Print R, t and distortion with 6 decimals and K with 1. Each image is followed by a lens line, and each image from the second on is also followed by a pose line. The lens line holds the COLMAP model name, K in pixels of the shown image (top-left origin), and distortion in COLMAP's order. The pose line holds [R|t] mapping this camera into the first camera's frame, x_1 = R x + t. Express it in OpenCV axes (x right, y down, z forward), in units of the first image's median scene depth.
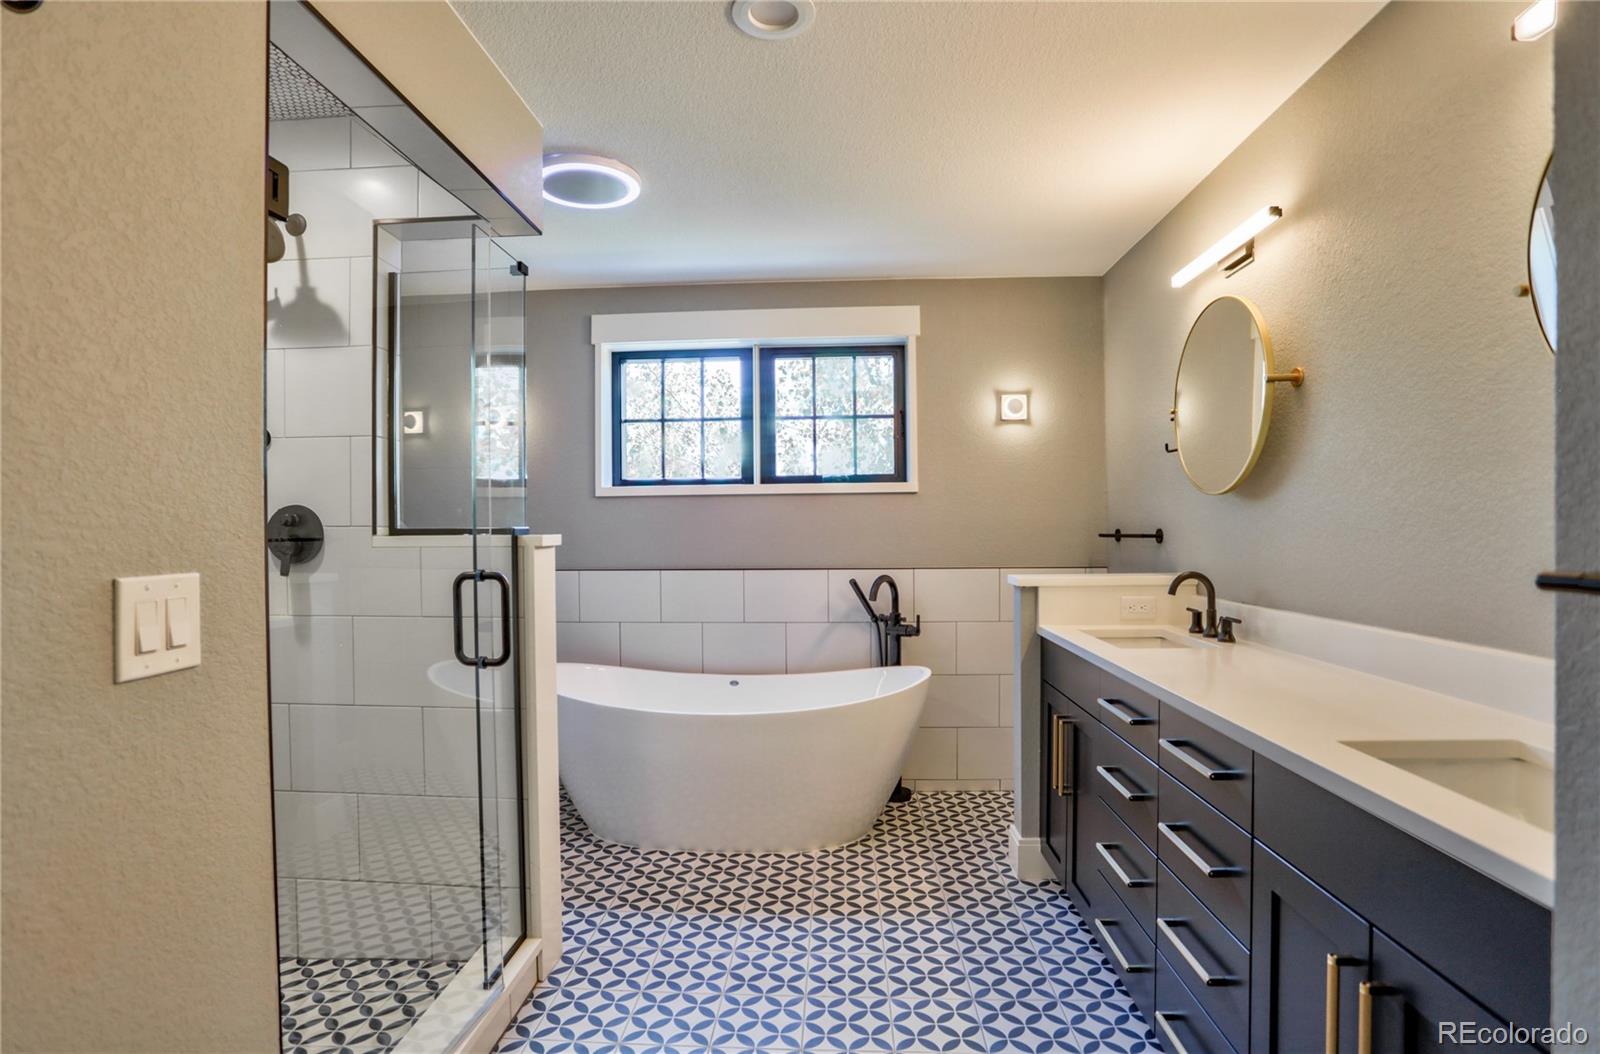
lens RADIAL K [[801.0, 0, 808.1], [0, 801.0, 531.1], [0, 0, 1]] dist [-0.054490, 0.014976]
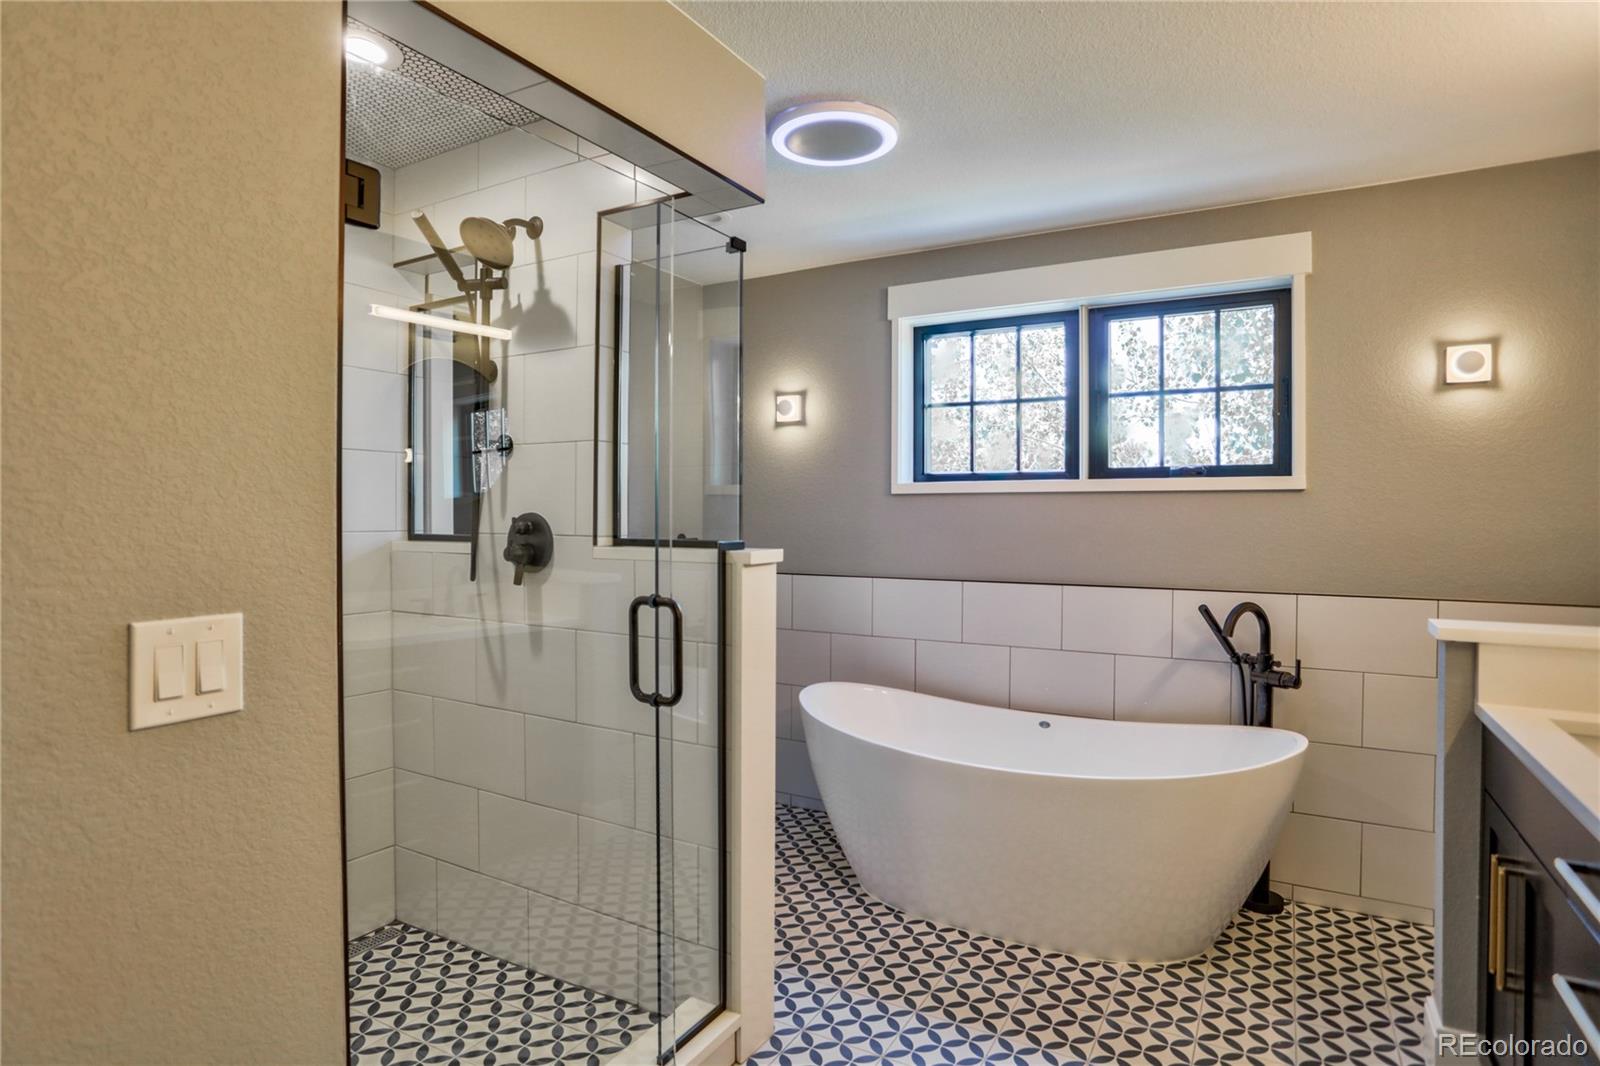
lens RADIAL K [[883.4, 0, 789.5], [0, 883.4, 518.8], [0, 0, 1]] dist [-0.041327, 0.015420]
pose [[0.895409, 0.013826, -0.445030, 0.121687], [-0.013867, 0.999899, 0.003165, -0.031374], [0.445029, 0.003337, 0.895510, 0.145300]]
